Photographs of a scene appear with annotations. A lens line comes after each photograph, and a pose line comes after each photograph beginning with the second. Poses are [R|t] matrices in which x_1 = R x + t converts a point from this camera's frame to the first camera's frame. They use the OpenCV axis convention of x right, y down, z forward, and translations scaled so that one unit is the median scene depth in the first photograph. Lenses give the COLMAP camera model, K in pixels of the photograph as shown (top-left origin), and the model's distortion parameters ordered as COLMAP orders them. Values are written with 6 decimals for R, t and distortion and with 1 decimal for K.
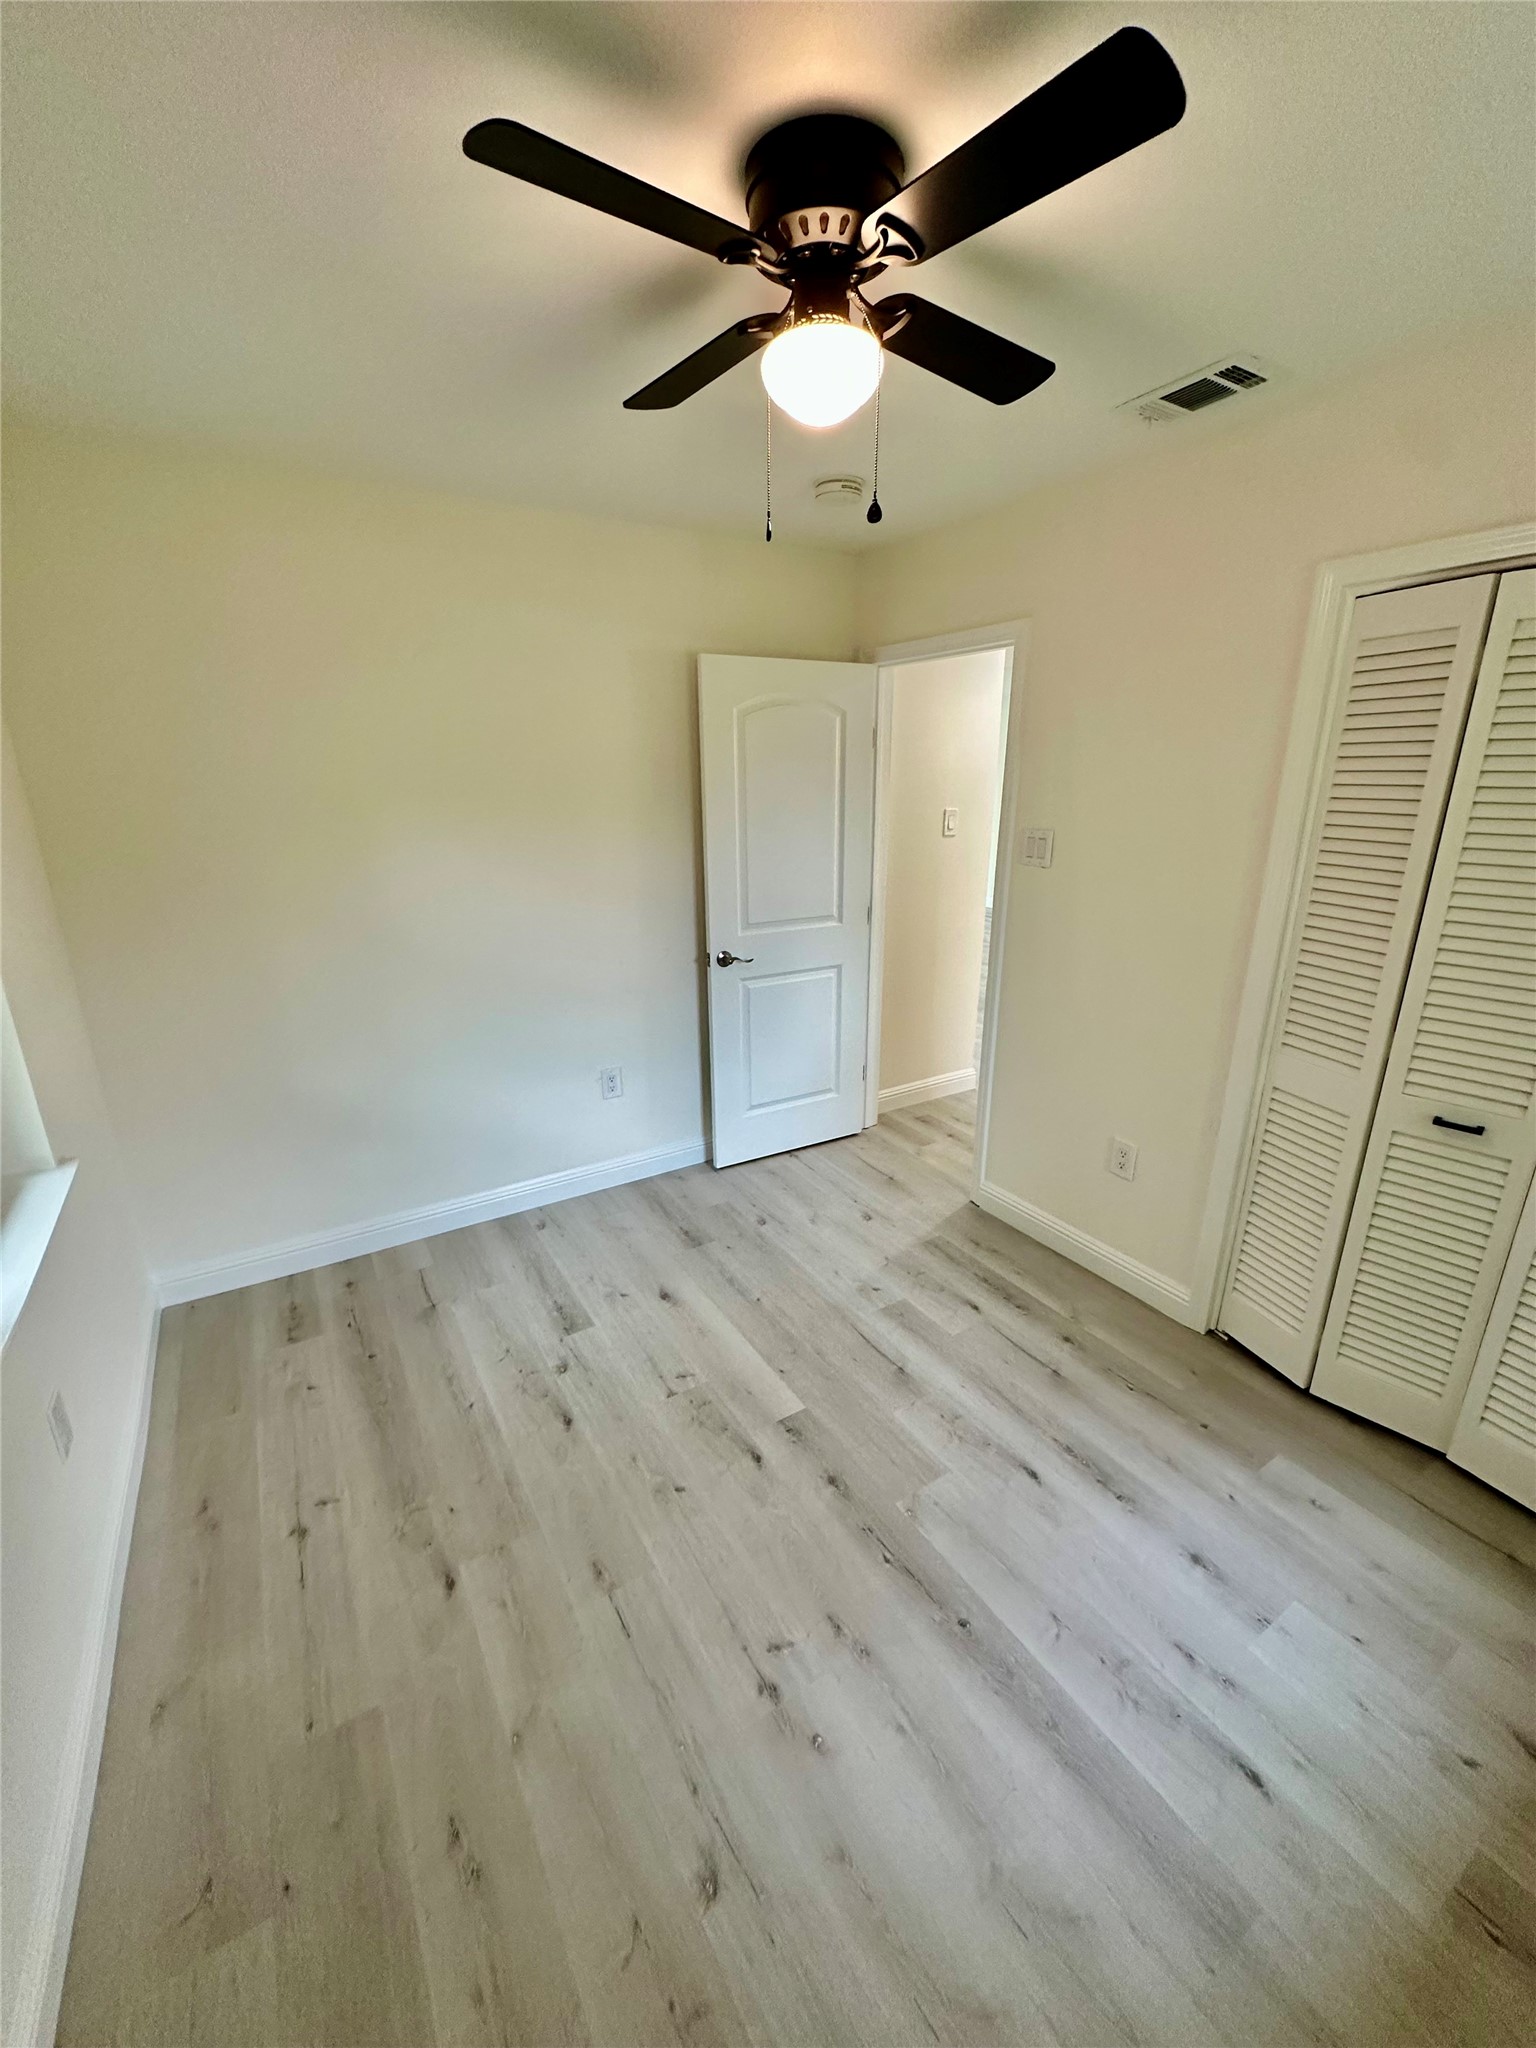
lens RADIAL K [[818.6, 0, 768.0], [0, 818.6, 1024.0], [0, 0, 1]] dist [-0.001281, -0.000018]
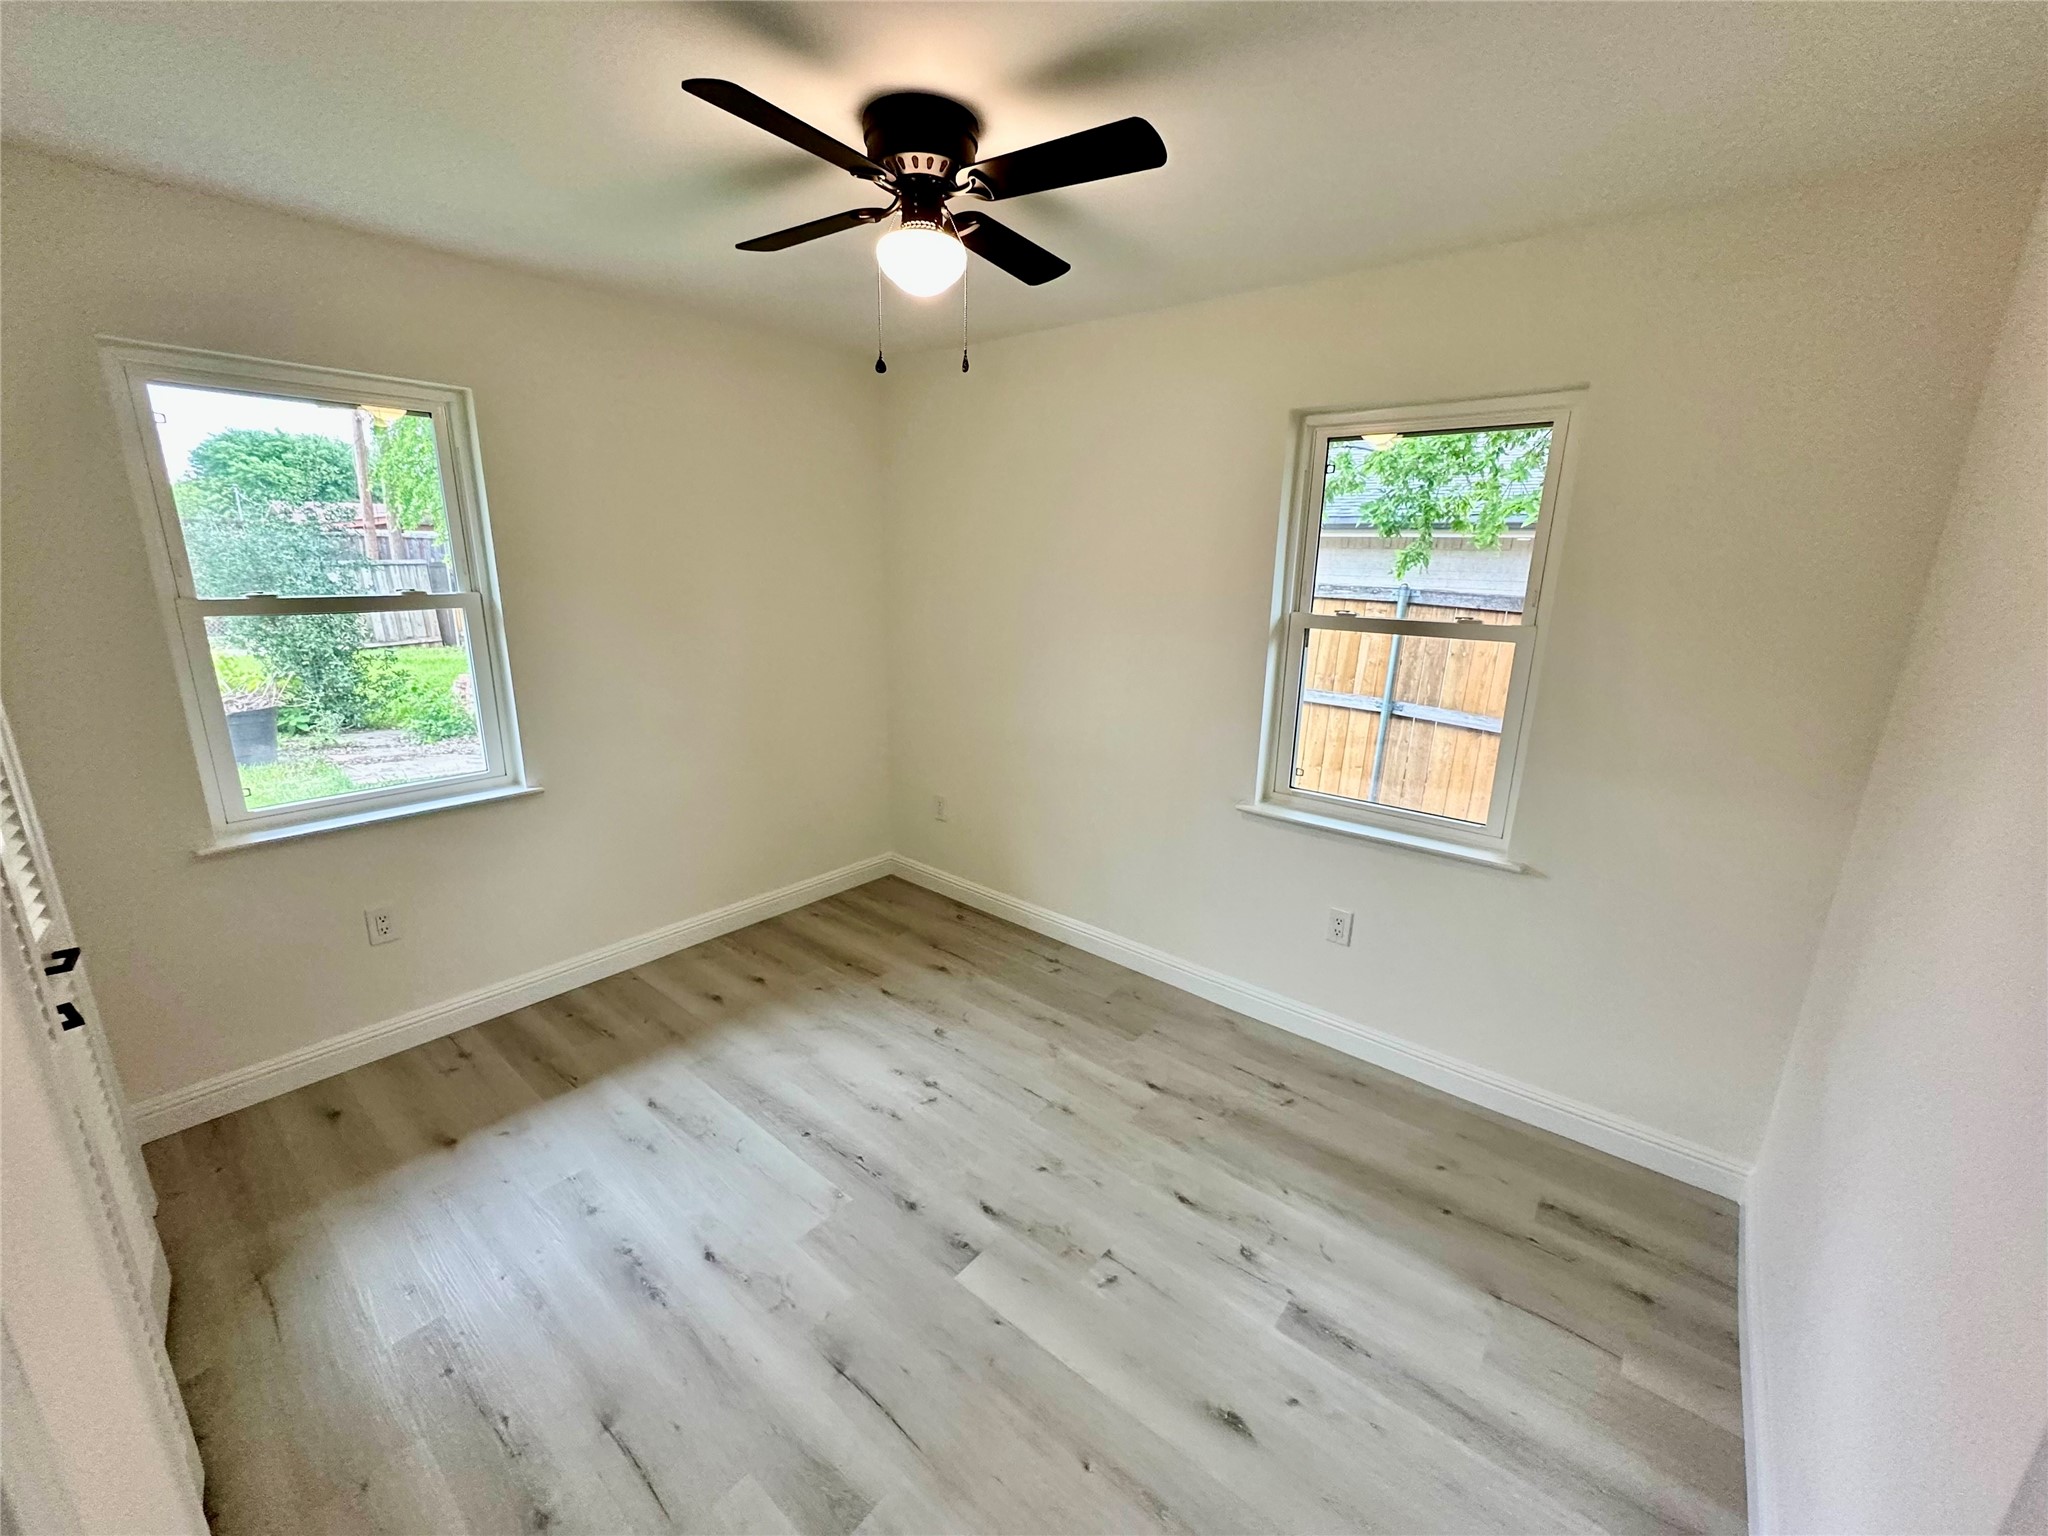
lens RADIAL K [[818.6, 0, 1024.0], [0, 818.6, 768.0], [0, 0, 1]] dist [-0.001281, -0.000018]
pose [[-0.946440, 0.069632, -0.315281, 0.235748], [-0.111543, 0.845837, 0.521649, -0.496807], [0.303000, 0.528877, -0.792768, 1.580427]]
